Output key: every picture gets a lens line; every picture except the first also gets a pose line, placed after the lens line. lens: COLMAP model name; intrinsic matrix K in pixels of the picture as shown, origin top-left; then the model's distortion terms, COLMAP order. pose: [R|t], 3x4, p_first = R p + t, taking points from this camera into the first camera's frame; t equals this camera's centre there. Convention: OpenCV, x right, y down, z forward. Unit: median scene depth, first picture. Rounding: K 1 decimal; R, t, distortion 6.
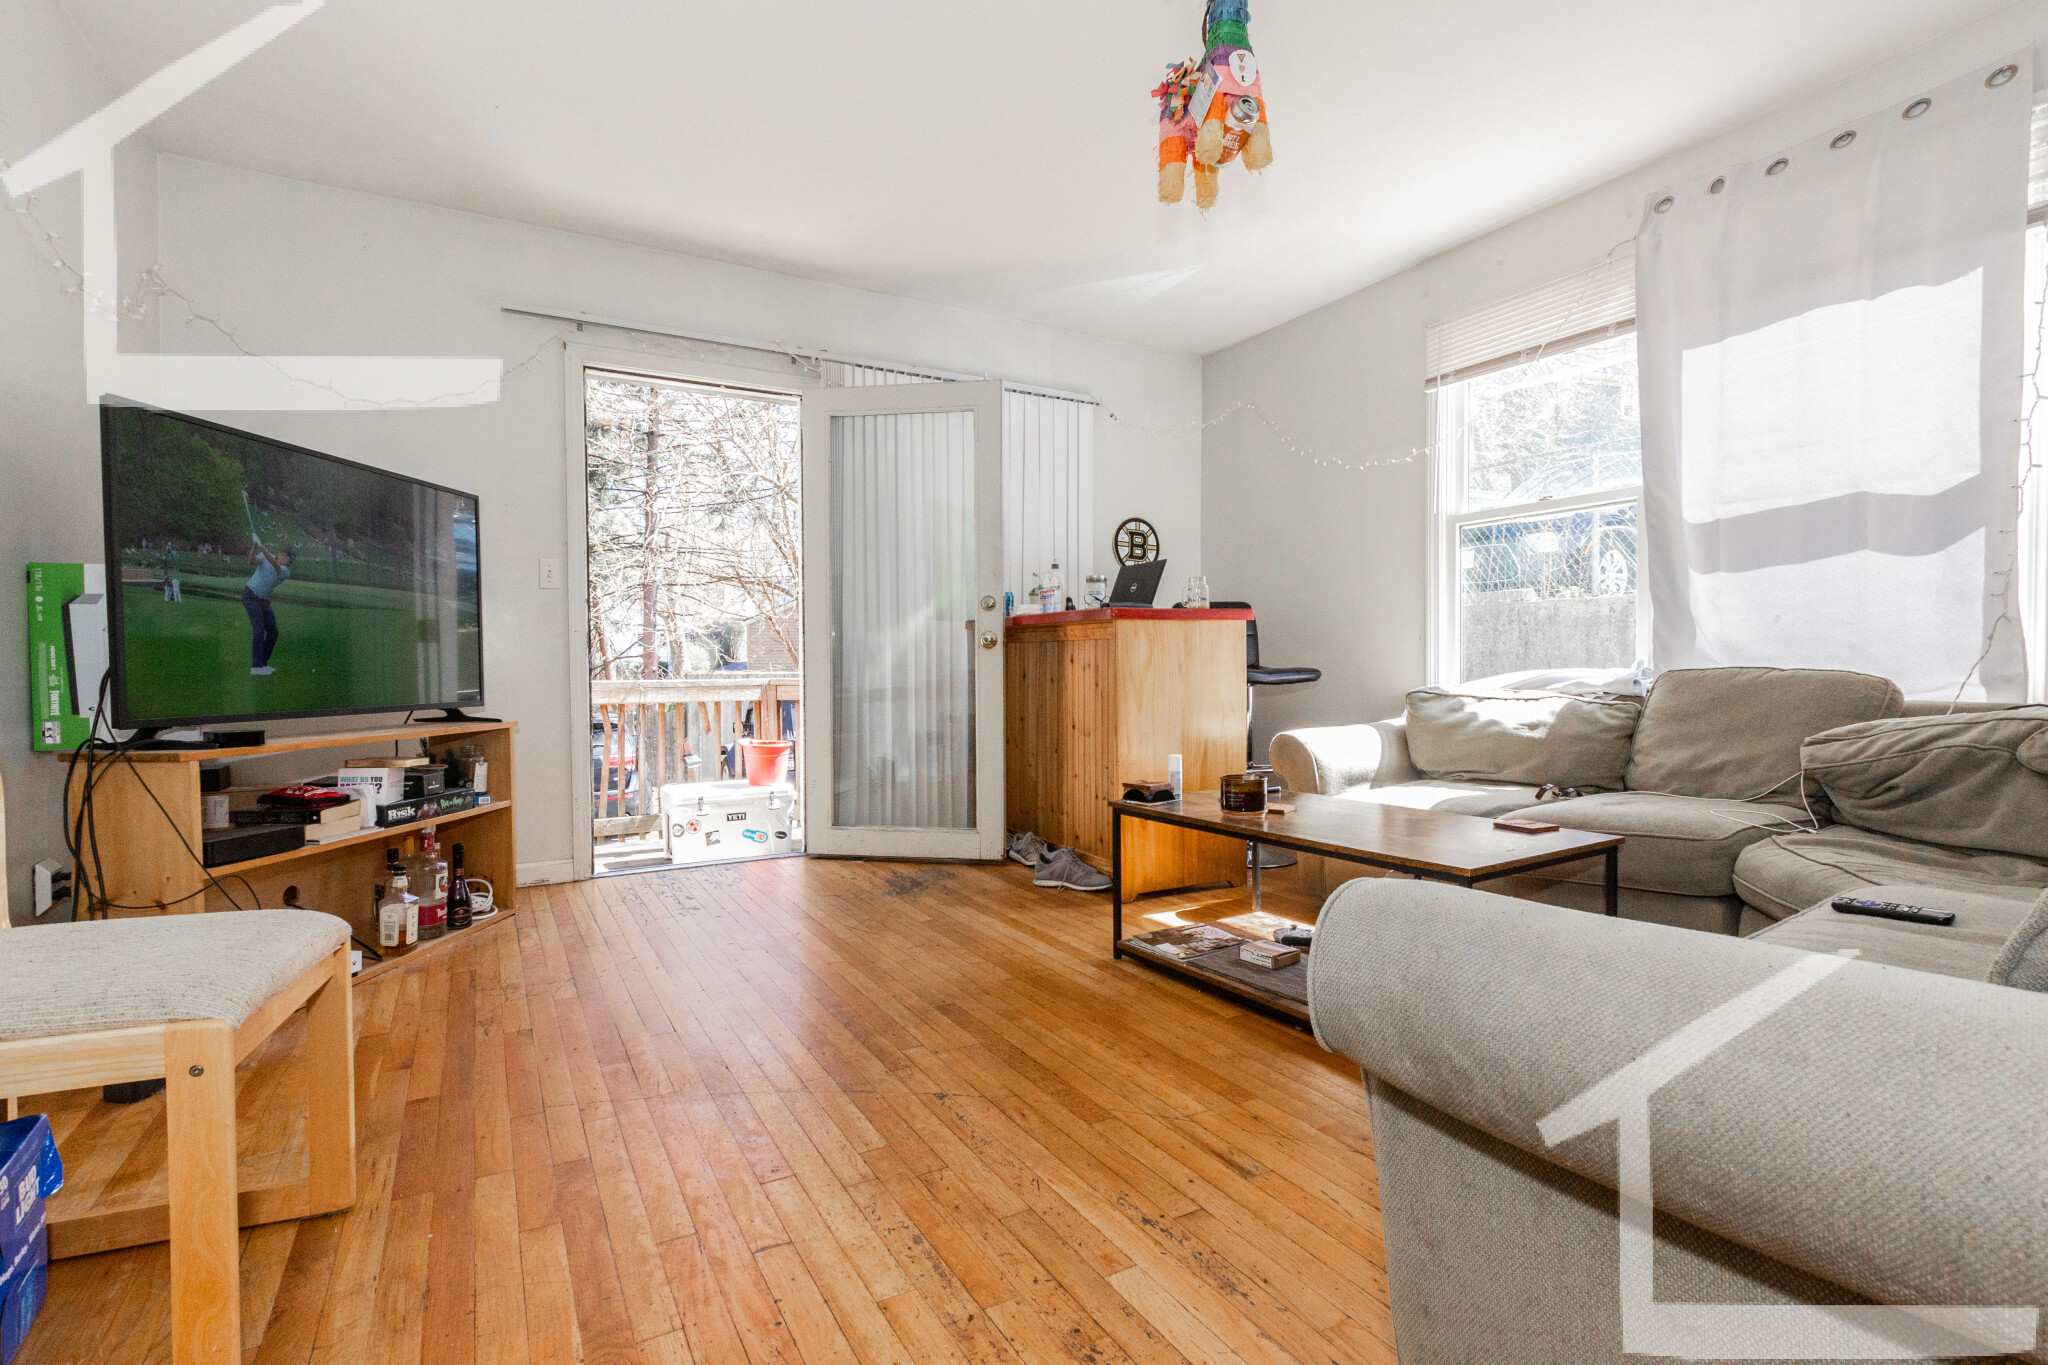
lens RADIAL K [[937.0, 0, 1021.2], [0, 937.0, 678.0], [0, 0, 1]] dist [0.000197, -0.000090]
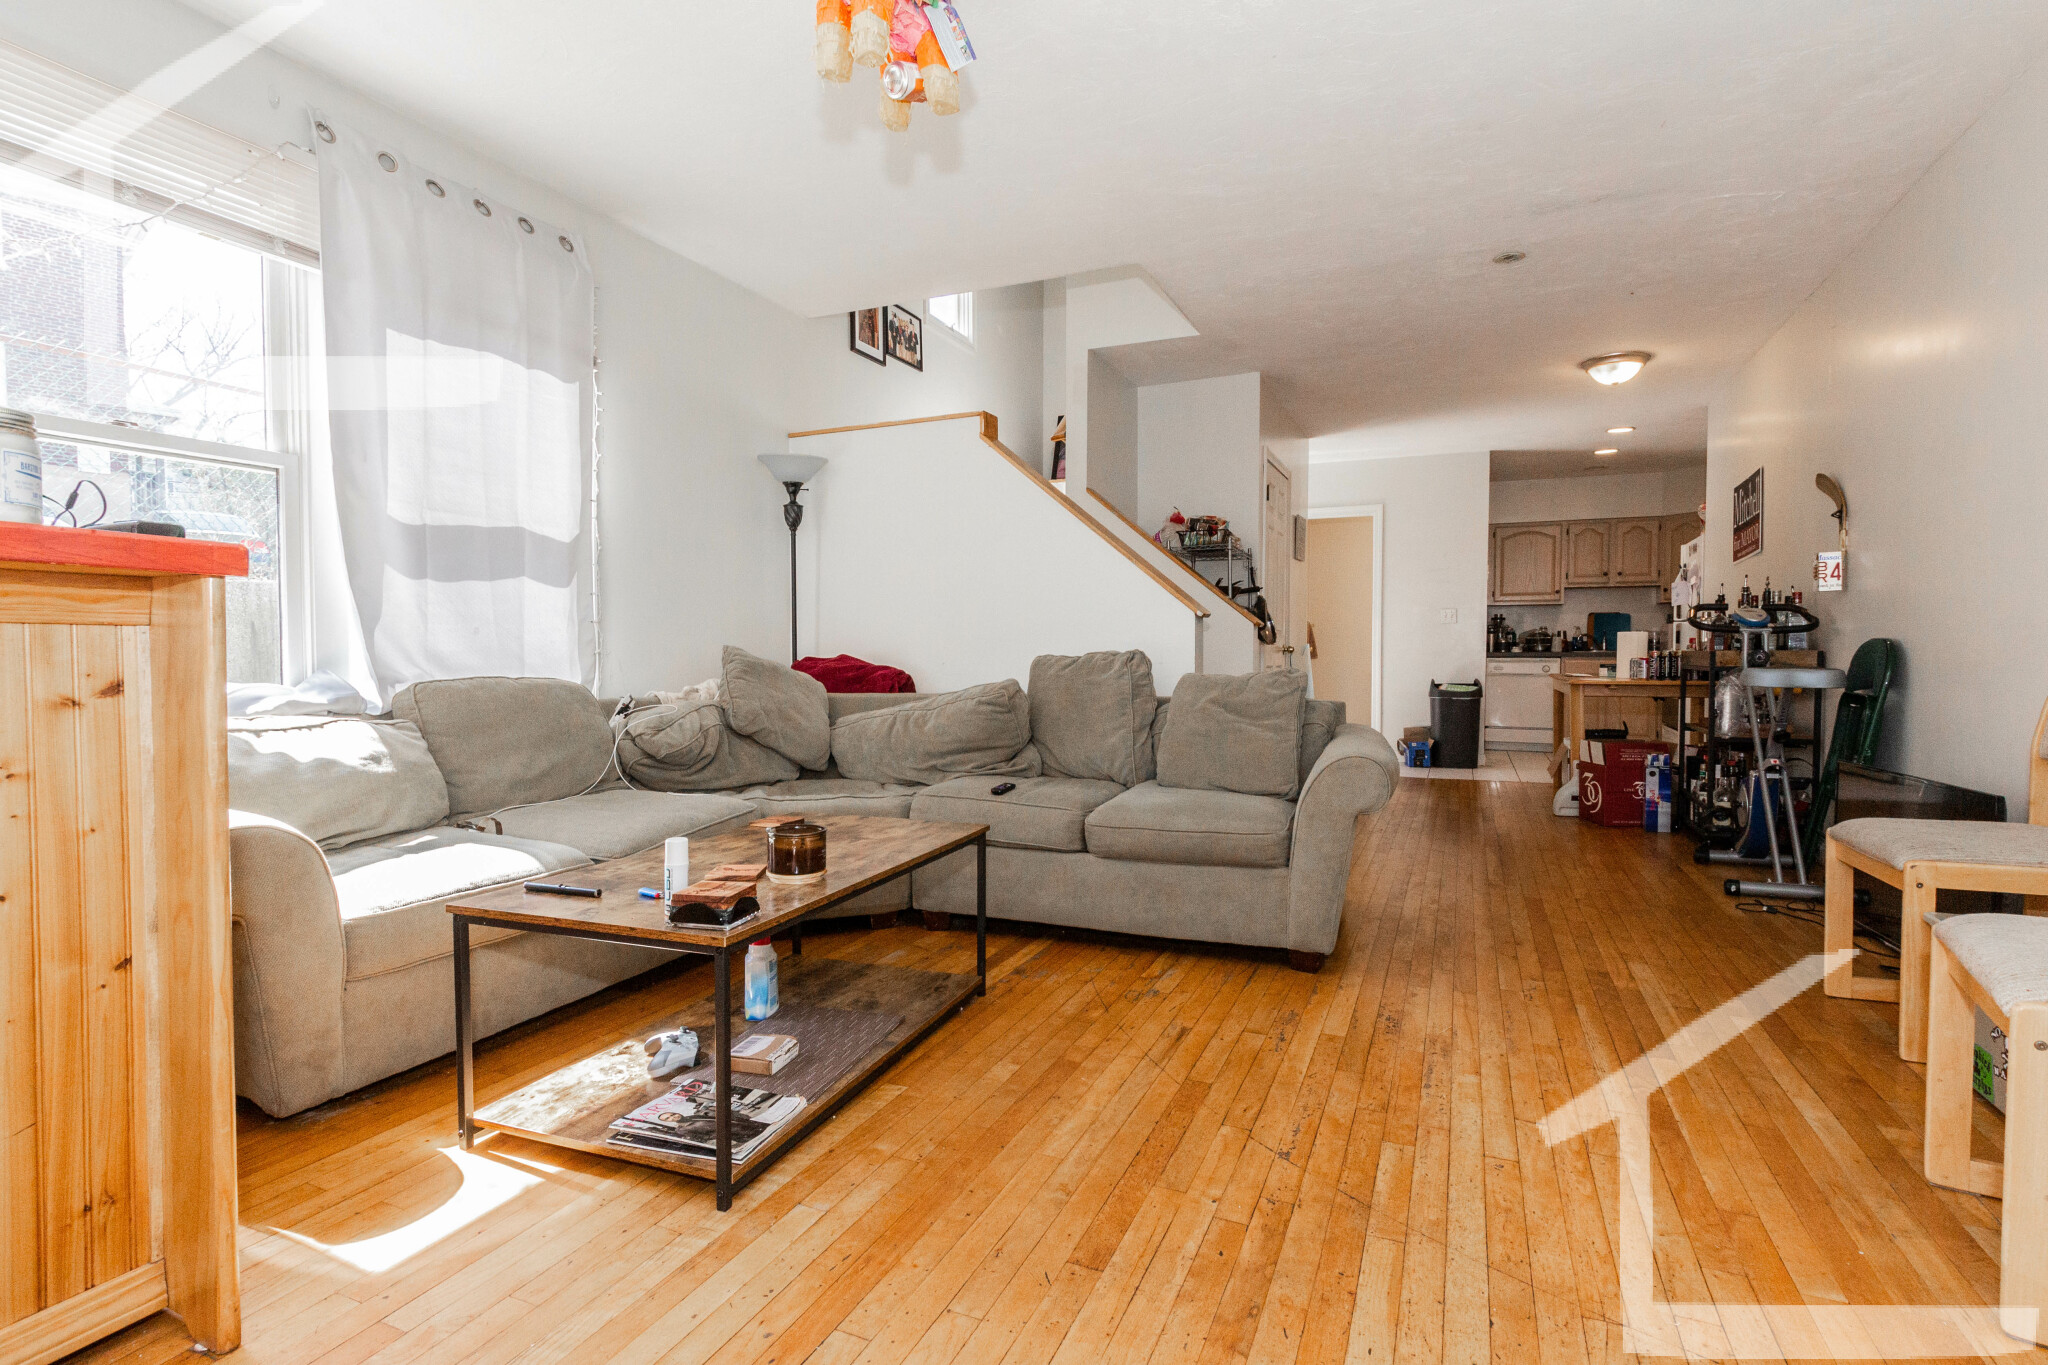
lens RADIAL K [[987.6, 0, 1033.5], [0, 987.6, 677.2], [0, 0, 1]] dist [-0.000293, -0.000136]
pose [[-0.594368, -0.016407, 0.804026, -0.559193], [0.012280, 0.999490, 0.029473, -0.043346], [-0.804099, 0.027392, -0.593863, 1.383599]]
